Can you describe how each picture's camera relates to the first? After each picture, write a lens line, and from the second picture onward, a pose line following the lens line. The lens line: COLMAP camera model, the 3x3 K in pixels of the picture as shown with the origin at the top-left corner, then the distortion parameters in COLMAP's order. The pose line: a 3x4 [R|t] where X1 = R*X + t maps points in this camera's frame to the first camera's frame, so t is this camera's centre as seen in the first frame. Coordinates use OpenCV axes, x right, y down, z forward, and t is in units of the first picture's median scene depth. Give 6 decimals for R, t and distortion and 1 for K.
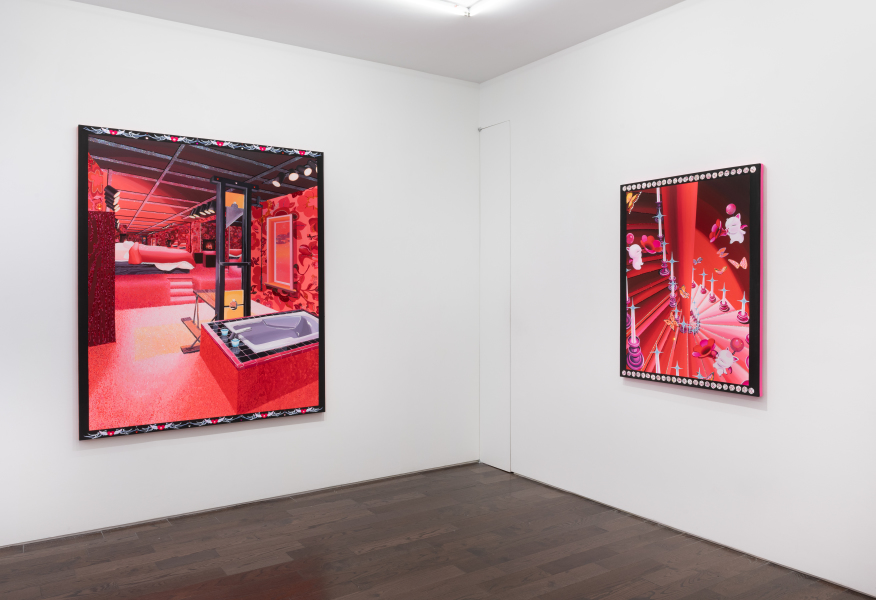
lens RADIAL K [[658.6, 0, 420.0], [0, 658.6, 285.2], [0, 0, 1]] dist [-0.009150, -0.006916]
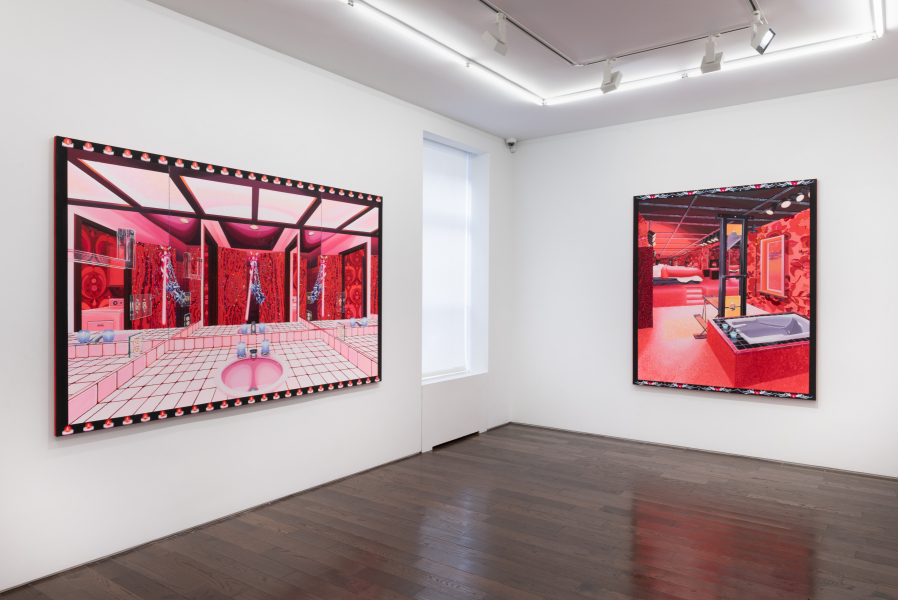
lens RADIAL K [[605.0, 0, 446.7], [0, 605.0, 297.8], [0, 0, 1]] dist [-0.006649, 0.001593]
pose [[0.348768, 0.011915, -0.937133, 0.693425], [-0.000673, 0.999922, 0.012463, -0.003714], [0.937209, -0.003716, 0.348749, 0.011531]]
